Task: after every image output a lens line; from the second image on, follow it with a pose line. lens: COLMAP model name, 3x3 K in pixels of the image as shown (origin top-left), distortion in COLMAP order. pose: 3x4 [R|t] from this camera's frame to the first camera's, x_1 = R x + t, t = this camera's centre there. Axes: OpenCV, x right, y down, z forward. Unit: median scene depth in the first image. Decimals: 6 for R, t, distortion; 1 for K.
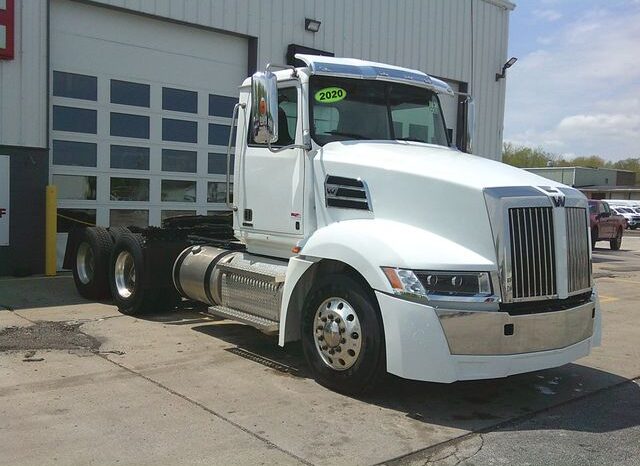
lens RADIAL K [[655.3, 0, 309.8], [0, 655.3, 230.1], [0, 0, 1]] dist [0.115742, -0.224529]
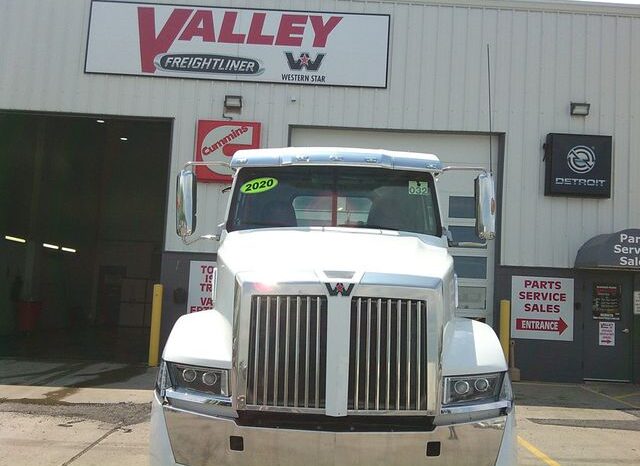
lens RADIAL K [[661.6, 0, 320.0], [0, 661.6, 233.0], [0, 0, 1]] dist [0.065229, -0.012749]
pose [[0.771164, -0.054524, -0.634298, 0.797732], [-0.051411, 0.987738, -0.147410, 0.007559], [0.634557, 0.146287, 0.758905, 0.344122]]
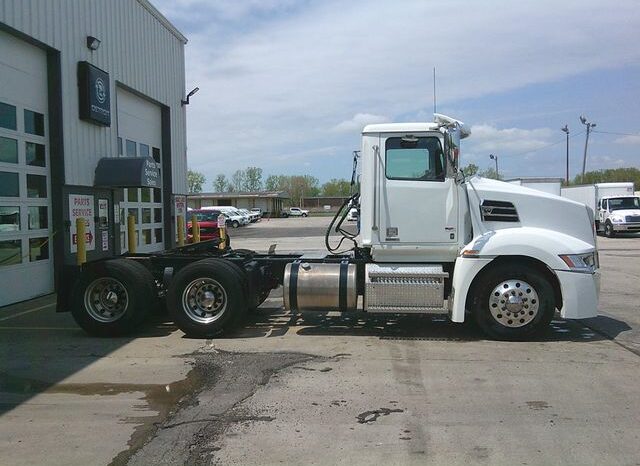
lens RADIAL K [[655.3, 0, 309.8], [0, 655.3, 230.1], [0, 0, 1]] dist [0.115742, -0.224529]
pose [[0.712236, -0.063970, 0.699019, -1.290994], [0.073404, 0.997166, 0.016463, -0.069147], [-0.698092, 0.039585, 0.714913, 0.214732]]
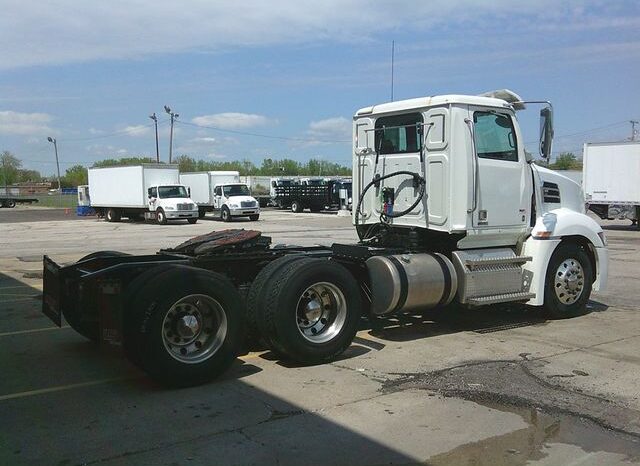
lens RADIAL K [[661.6, 0, 320.0], [0, 661.6, 233.0], [0, 0, 1]] dist [0.065229, -0.012749]
pose [[0.095953, -0.096514, 0.990696, -1.516742], [0.066174, 0.993705, 0.090398, -0.137119], [-0.993184, 0.056884, 0.101735, 1.354085]]
